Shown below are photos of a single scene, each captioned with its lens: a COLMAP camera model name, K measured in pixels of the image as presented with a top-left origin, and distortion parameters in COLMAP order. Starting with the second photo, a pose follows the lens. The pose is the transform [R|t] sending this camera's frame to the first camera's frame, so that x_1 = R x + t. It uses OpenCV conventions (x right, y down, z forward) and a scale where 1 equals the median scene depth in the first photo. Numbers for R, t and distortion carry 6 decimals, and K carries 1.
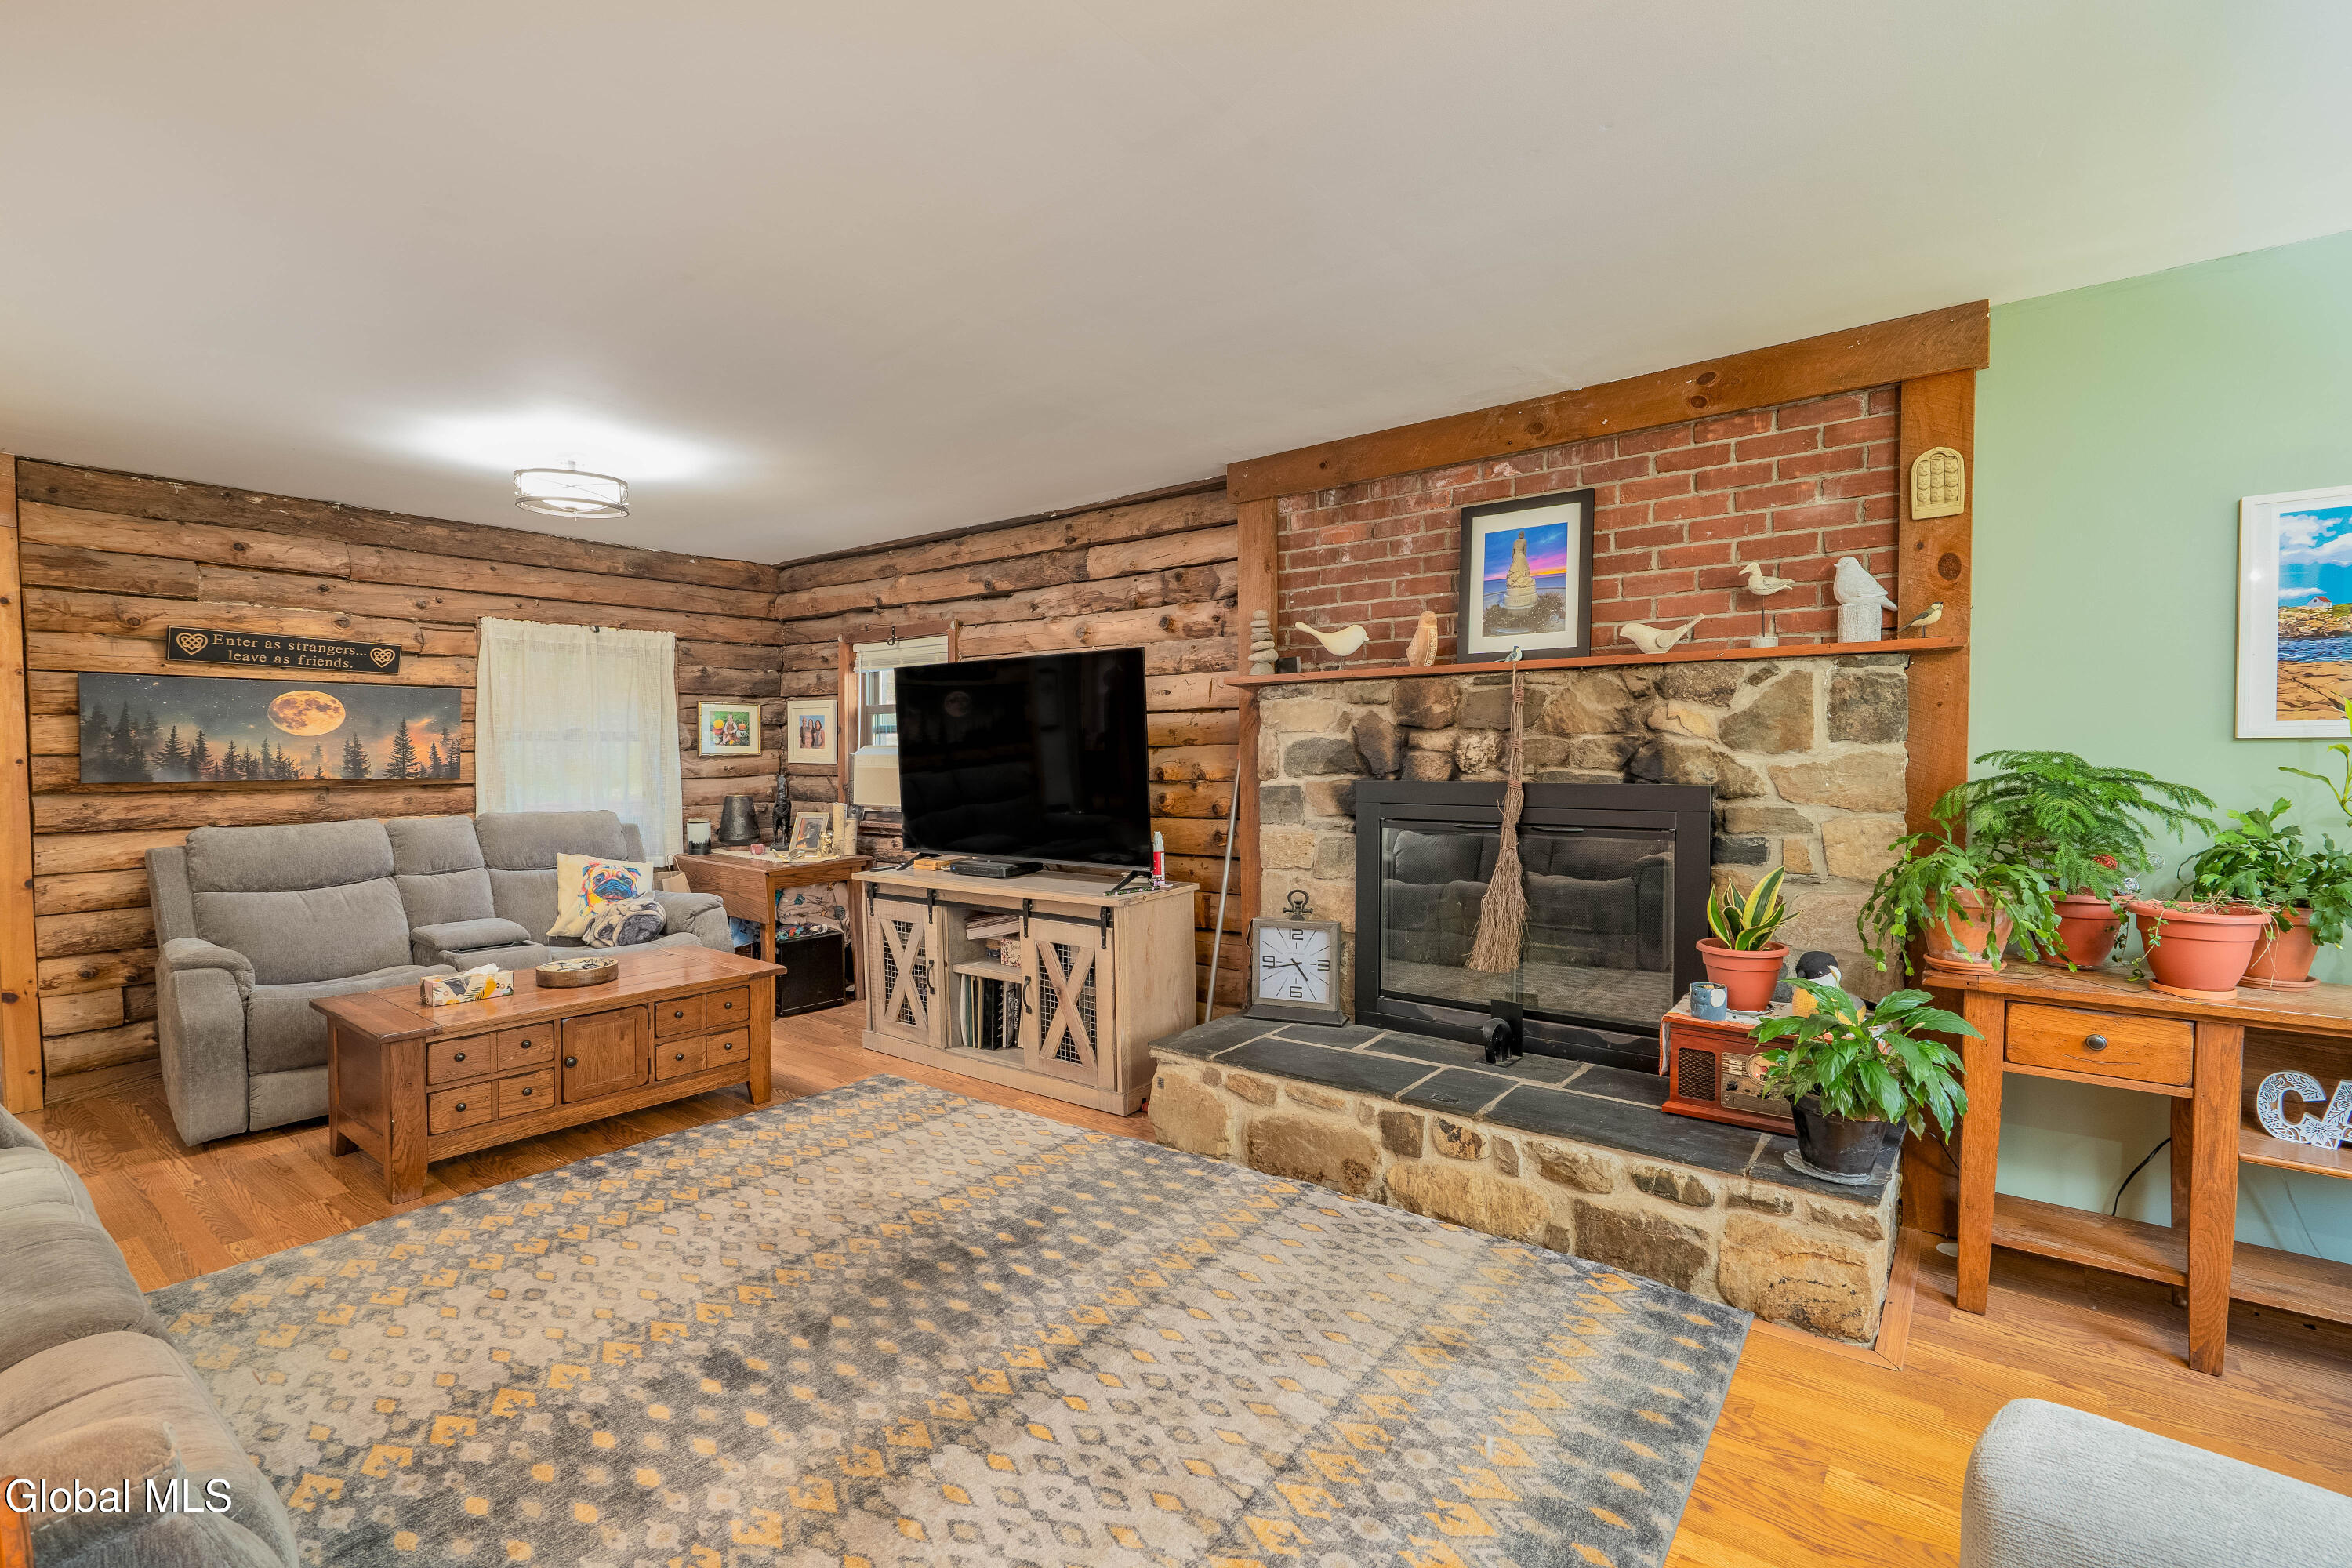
lens RADIAL K [[1076.6, 0, 1173.9], [0, 1076.6, 781.8], [0, 0, 1]] dist [-0.013408, 0.002312]
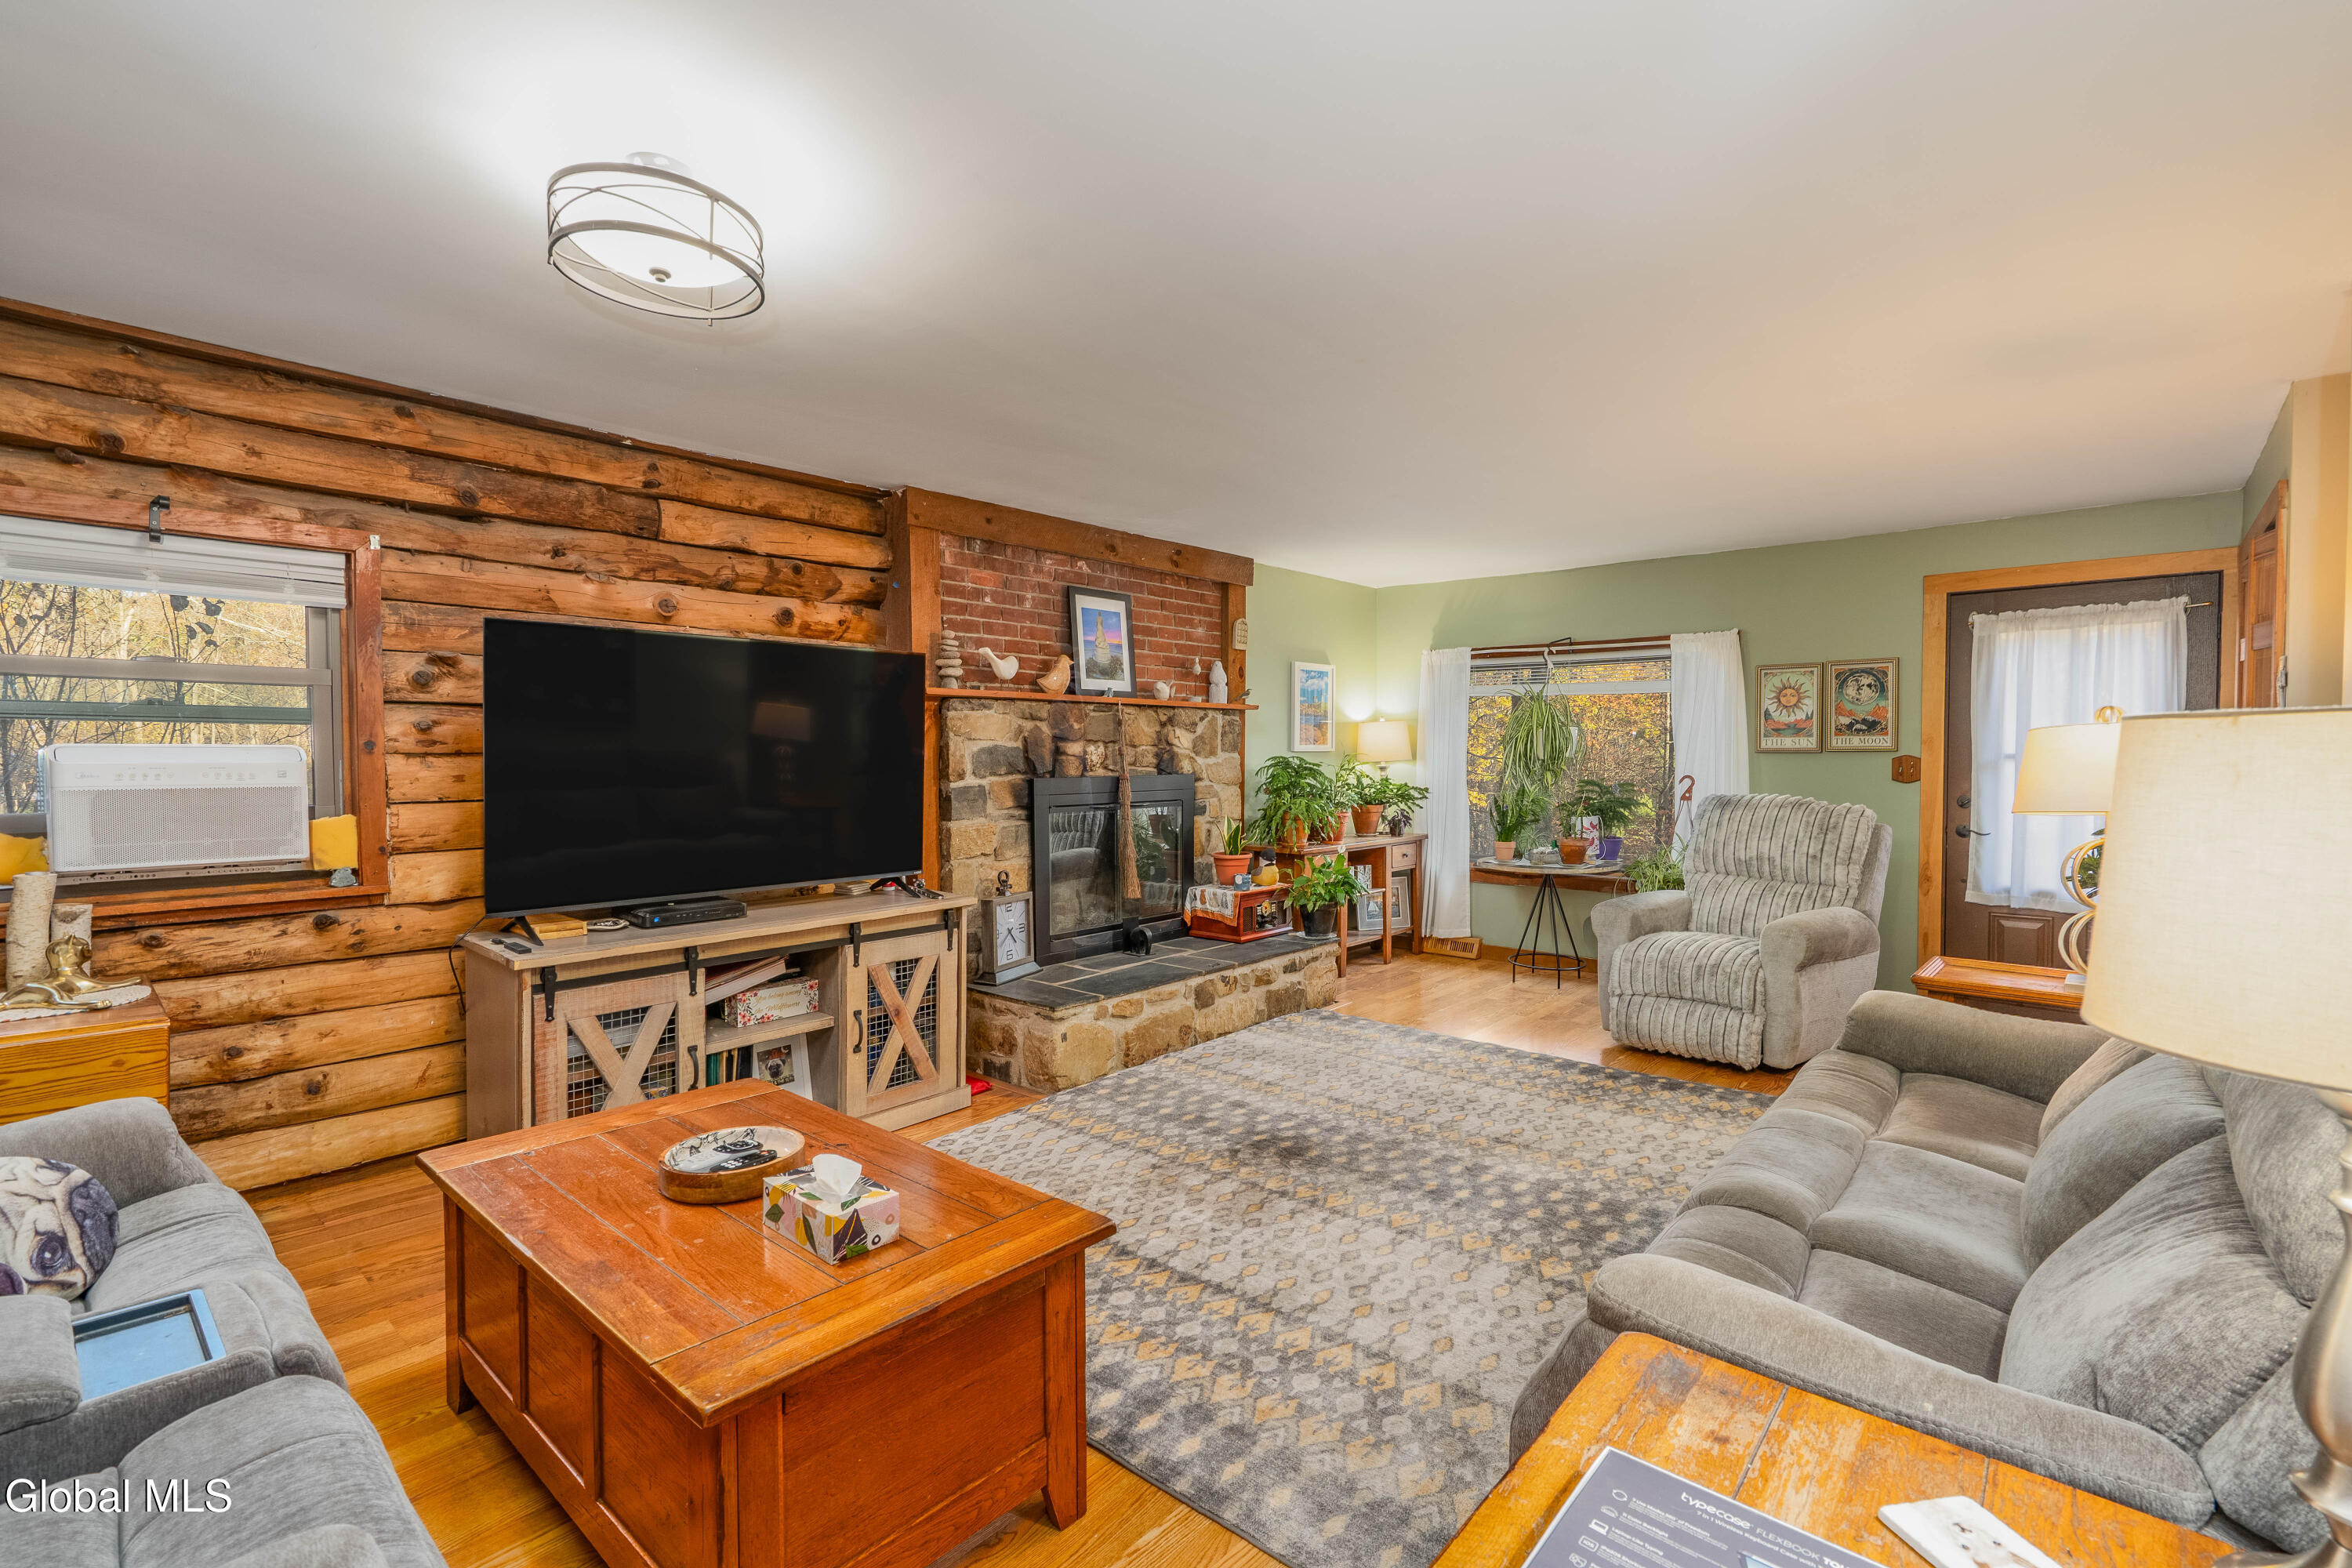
lens RADIAL K [[1076.6, 0, 1184.6], [0, 1076.6, 776.3], [0, 0, 1]] dist [-0.013408, 0.002312]
pose [[0.038878, -0.017062, 0.999098, -1.170011], [0.028721, 0.999460, 0.015950, -0.020665], [-0.998831, 0.028075, 0.039347, 0.807411]]
